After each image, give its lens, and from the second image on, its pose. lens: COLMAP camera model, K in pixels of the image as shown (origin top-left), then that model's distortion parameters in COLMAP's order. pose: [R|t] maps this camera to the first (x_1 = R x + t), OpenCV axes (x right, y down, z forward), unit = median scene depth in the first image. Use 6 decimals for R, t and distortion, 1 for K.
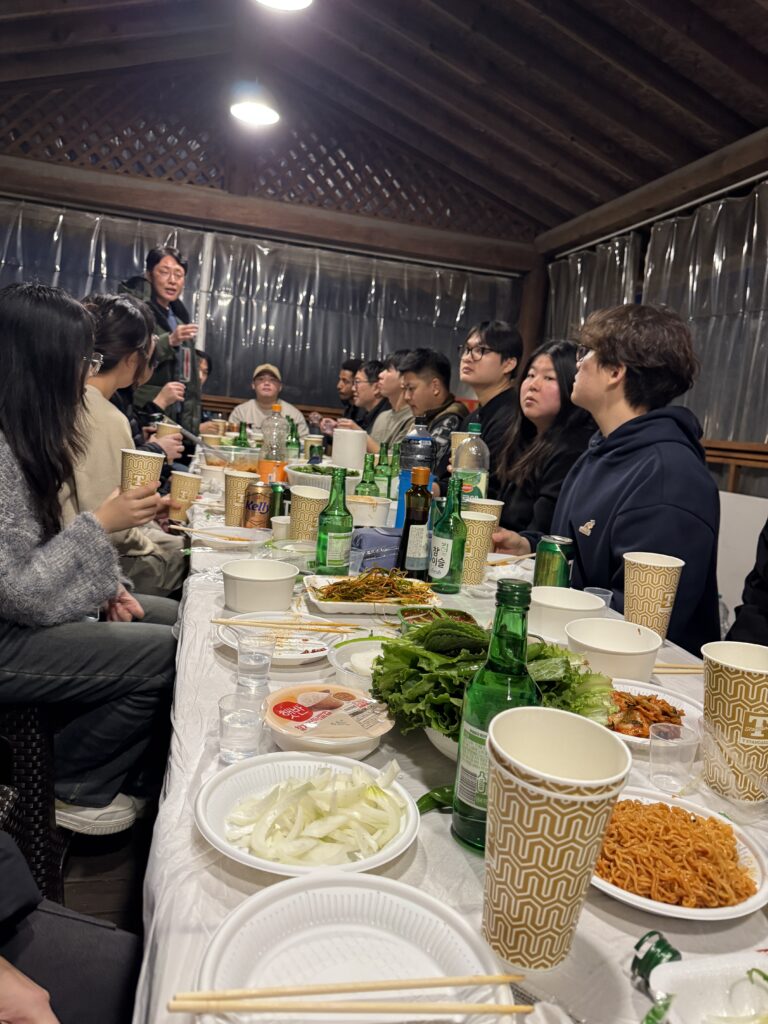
lens RADIAL K [[740.6, 0, 384.0], [0, 740.6, 512.0], [0, 0, 1]] dist [-0.006790, -0.008201]
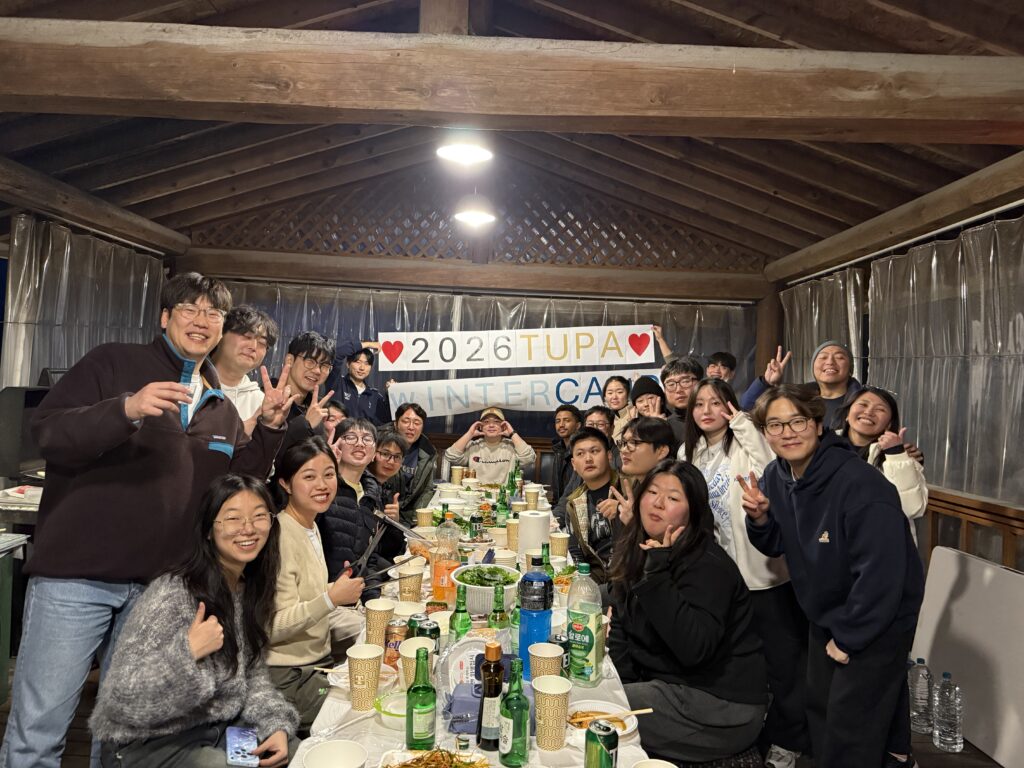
lens RADIAL K [[722.1, 0, 502.7], [0, 722.1, 383.4], [0, 0, 1]] dist [0.100422, -0.142858]
pose [[0.970268, -0.055146, -0.235666, 0.089301], [0.020680, 0.989026, -0.146289, -0.075402], [0.241147, 0.137066, 0.960761, -0.047503]]
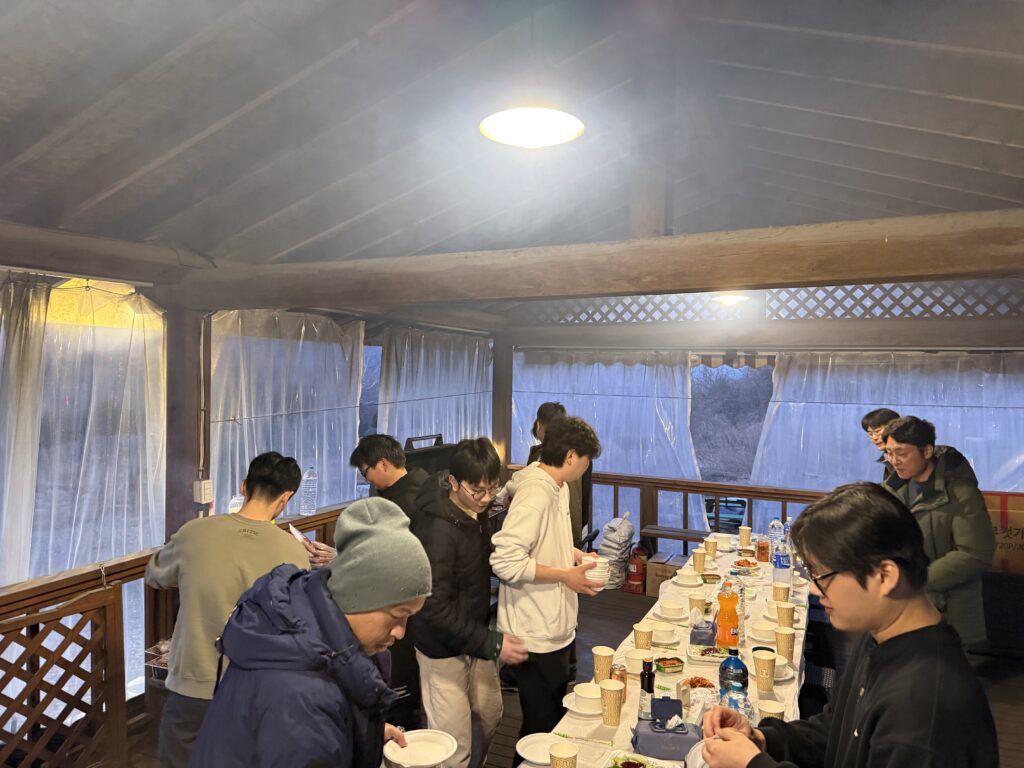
lens RADIAL K [[722.1, 0, 502.7], [0, 722.1, 383.4], [0, 0, 1]] dist [0.100422, -0.142858]
pose [[0.778954, -0.082702, -0.621604, 0.216811], [-0.024277, 0.986545, -0.161678, -0.122095], [0.626611, 0.141031, 0.766465, -0.163035]]
